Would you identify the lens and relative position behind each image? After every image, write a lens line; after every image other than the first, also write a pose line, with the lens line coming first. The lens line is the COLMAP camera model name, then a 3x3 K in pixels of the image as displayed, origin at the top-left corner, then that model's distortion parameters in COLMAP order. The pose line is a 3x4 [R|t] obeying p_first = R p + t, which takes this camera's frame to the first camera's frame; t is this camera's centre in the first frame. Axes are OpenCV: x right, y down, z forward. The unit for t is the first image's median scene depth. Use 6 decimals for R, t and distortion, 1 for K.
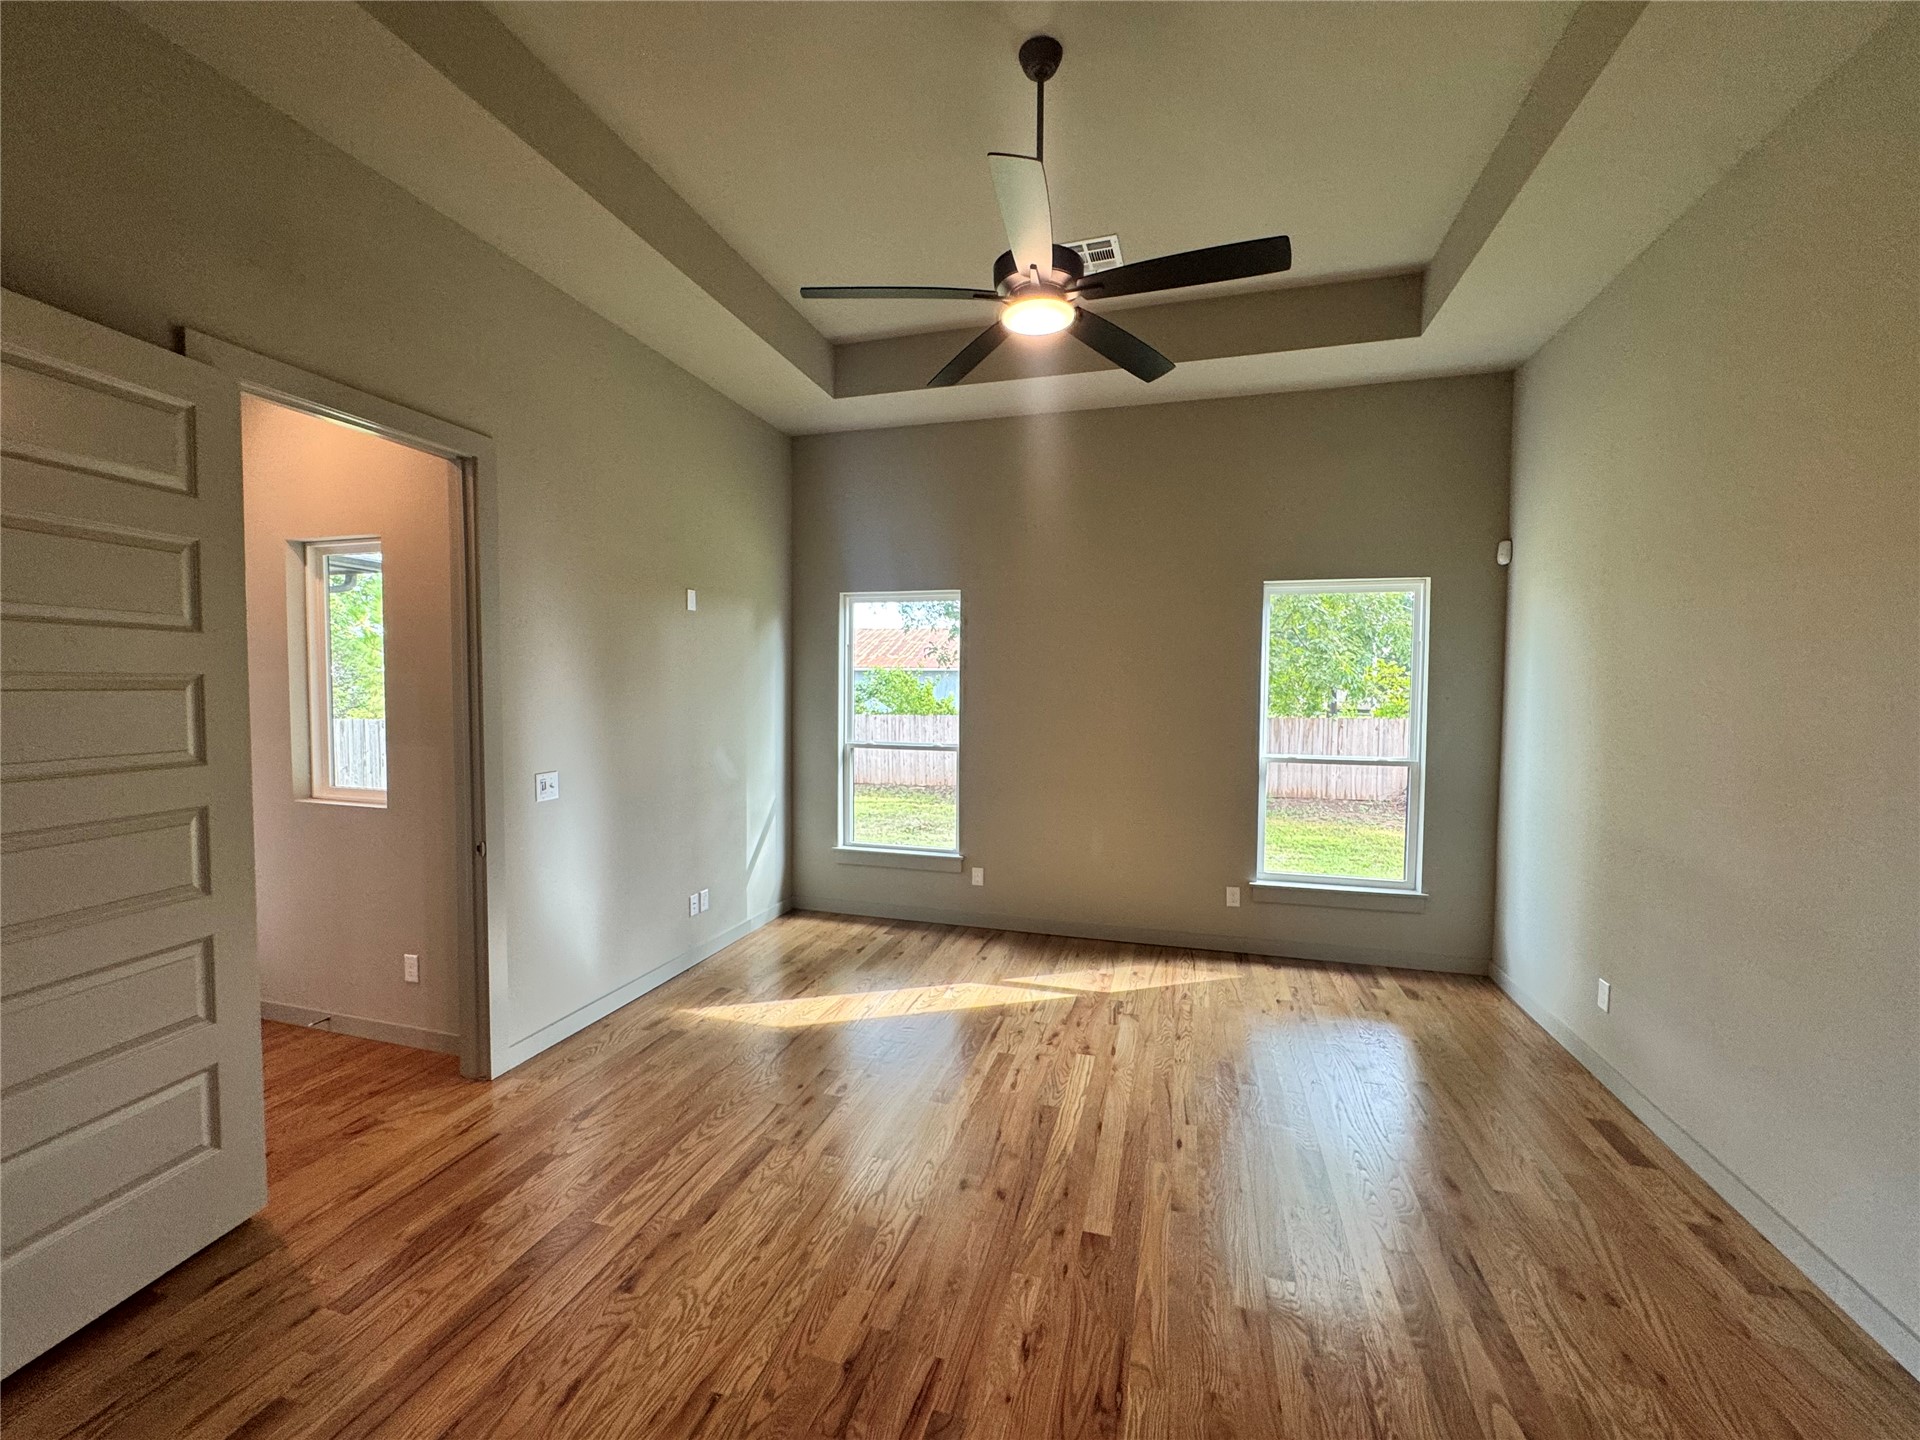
lens RADIAL K [[767.0, 0, 960.0], [0, 767.0, 720.0], [0, 0, 1]] dist [-0.001560, -0.000065]
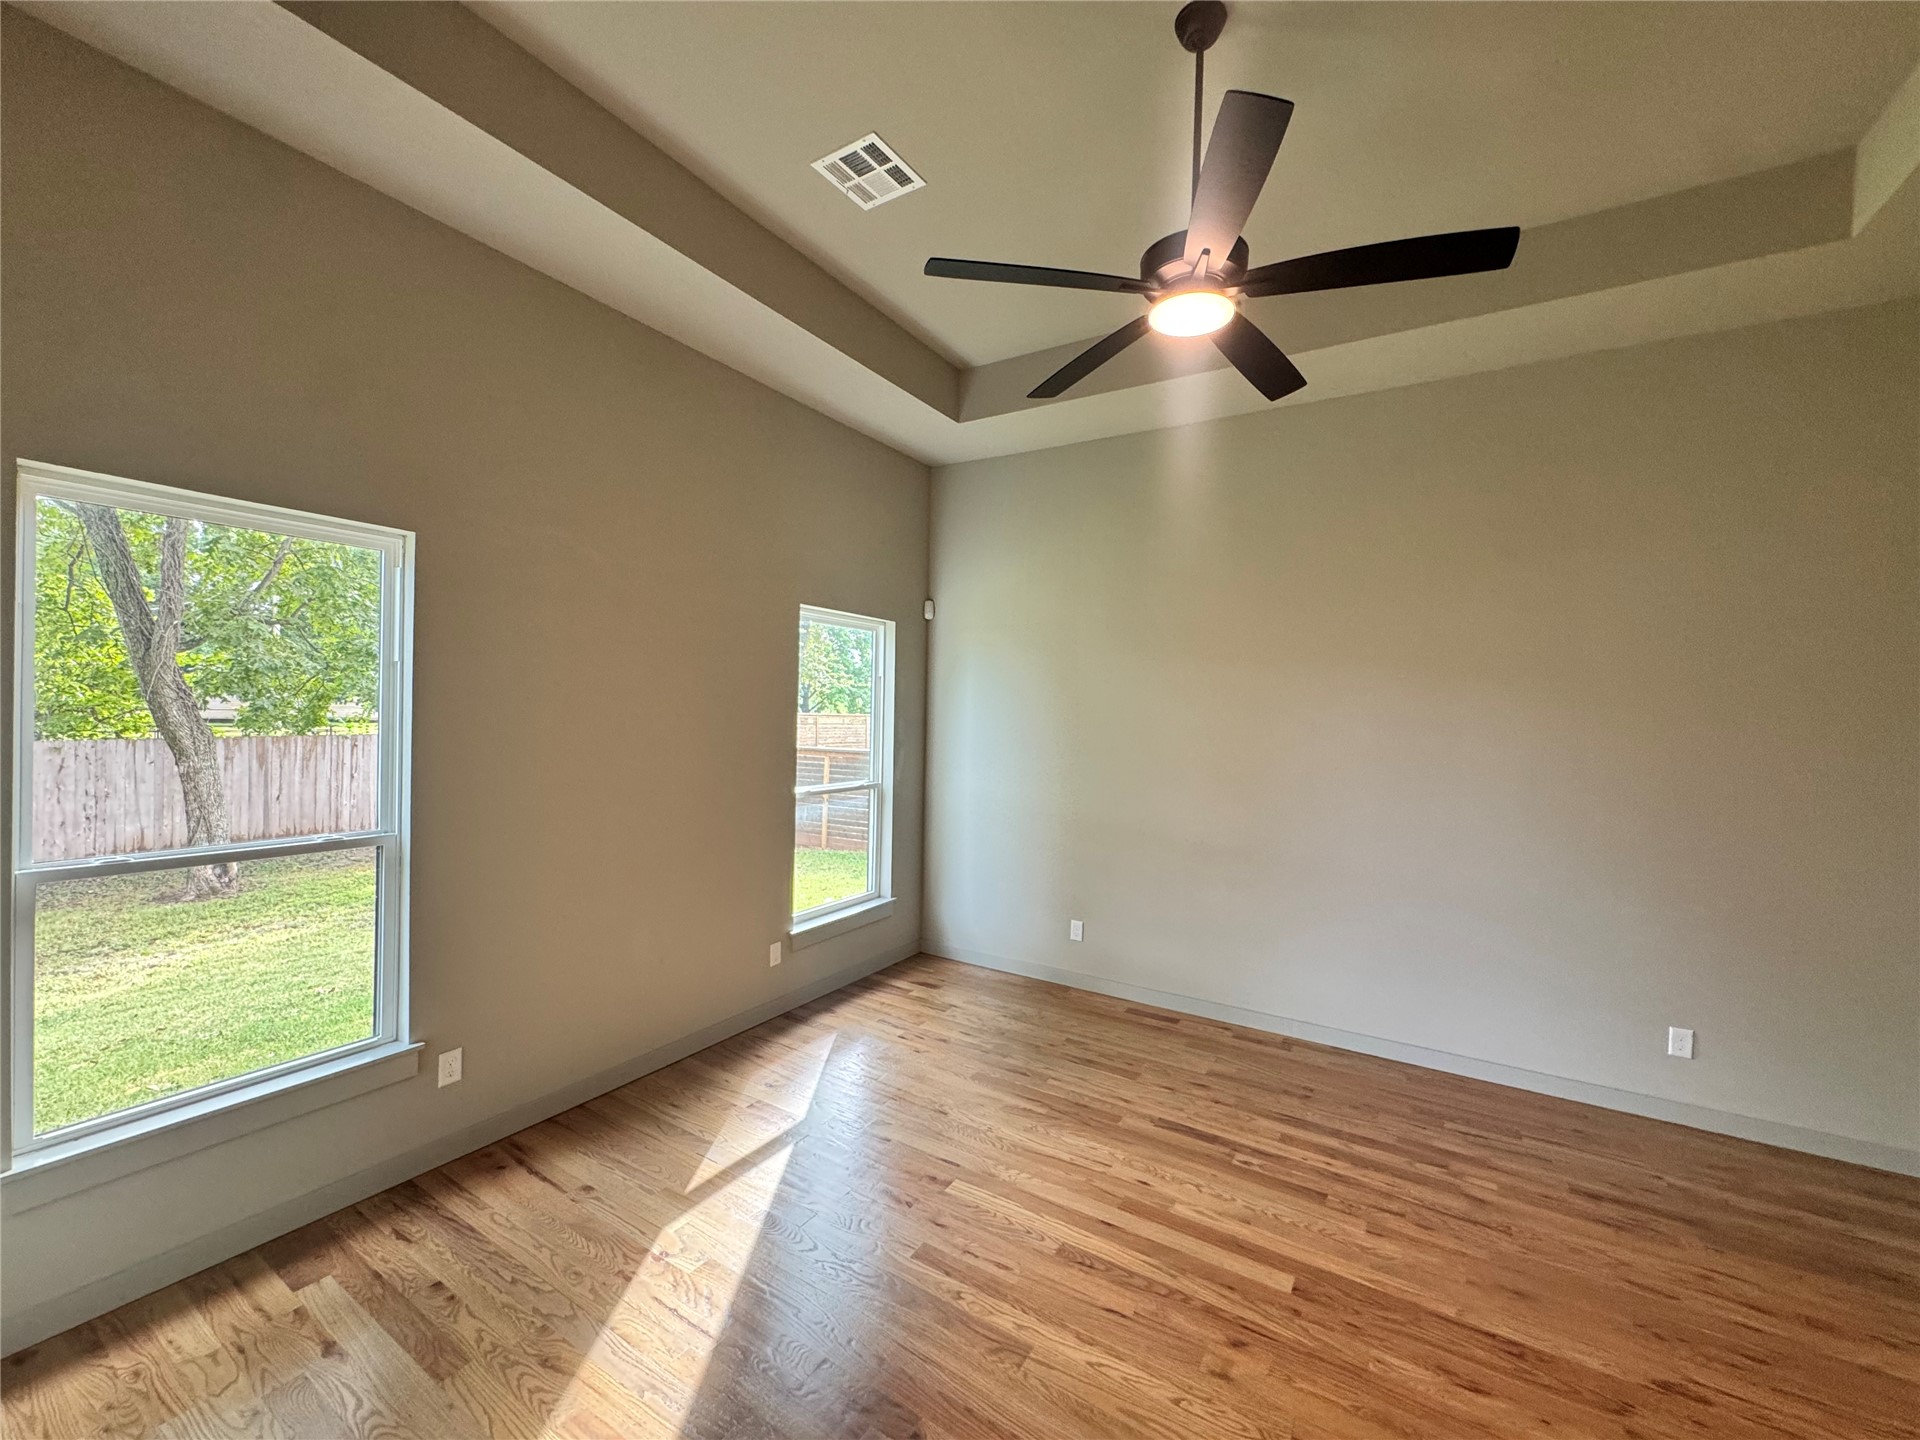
lens RADIAL K [[767.0, 0, 960.0], [0, 767.0, 720.0], [0, 0, 1]] dist [-0.001560, -0.000065]
pose [[0.269889, -0.009955, 0.962840, -0.489240], [0.018256, 0.999820, 0.005220, -0.044565], [-0.962718, 0.016169, 0.270022, 0.620651]]
